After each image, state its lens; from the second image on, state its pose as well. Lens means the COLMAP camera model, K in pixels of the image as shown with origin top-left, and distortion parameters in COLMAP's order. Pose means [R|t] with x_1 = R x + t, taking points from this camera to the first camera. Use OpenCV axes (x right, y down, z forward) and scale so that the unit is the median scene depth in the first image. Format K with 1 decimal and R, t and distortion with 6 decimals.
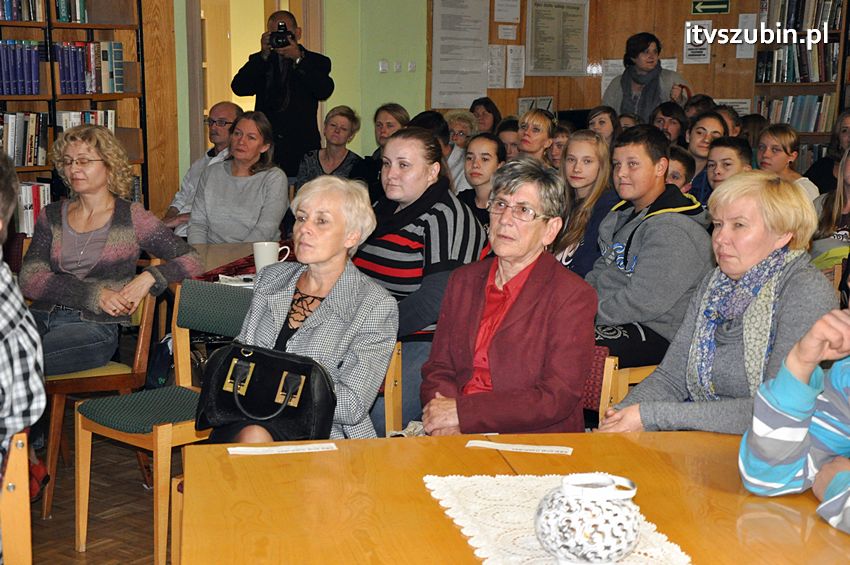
lens RADIAL K [[1475.0, 0, 425.3], [0, 1475.0, 284.0], [0, 0, 1]] dist [0.361284, 0.000000]
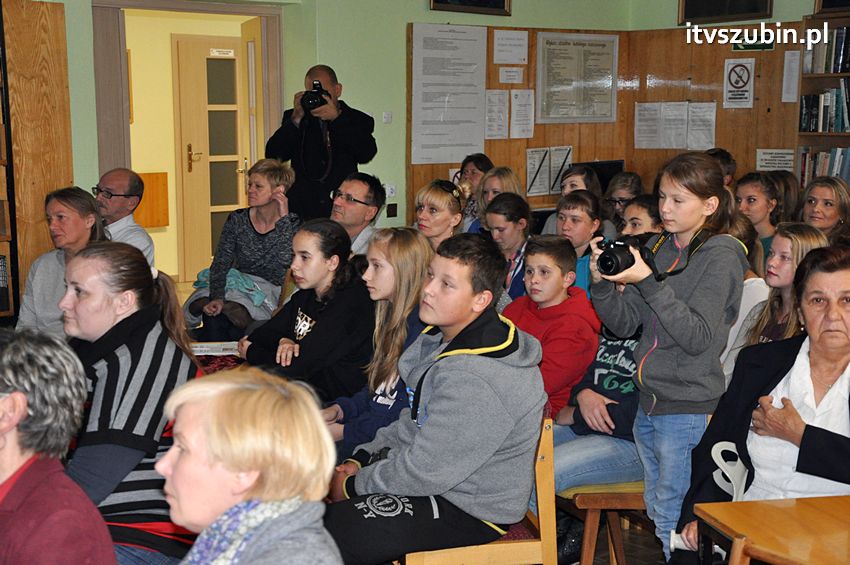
lens RADIAL K [[1493.0, 0, 421.6], [0, 1493.0, 282.1], [0, 0, 1]] dist [0.347418, 0.000000]
pose [[0.992039, 0.006482, -0.125767, 0.116794], [-0.008258, 0.999873, -0.013600, -0.035173], [0.125663, 0.014531, 0.991967, 0.119256]]
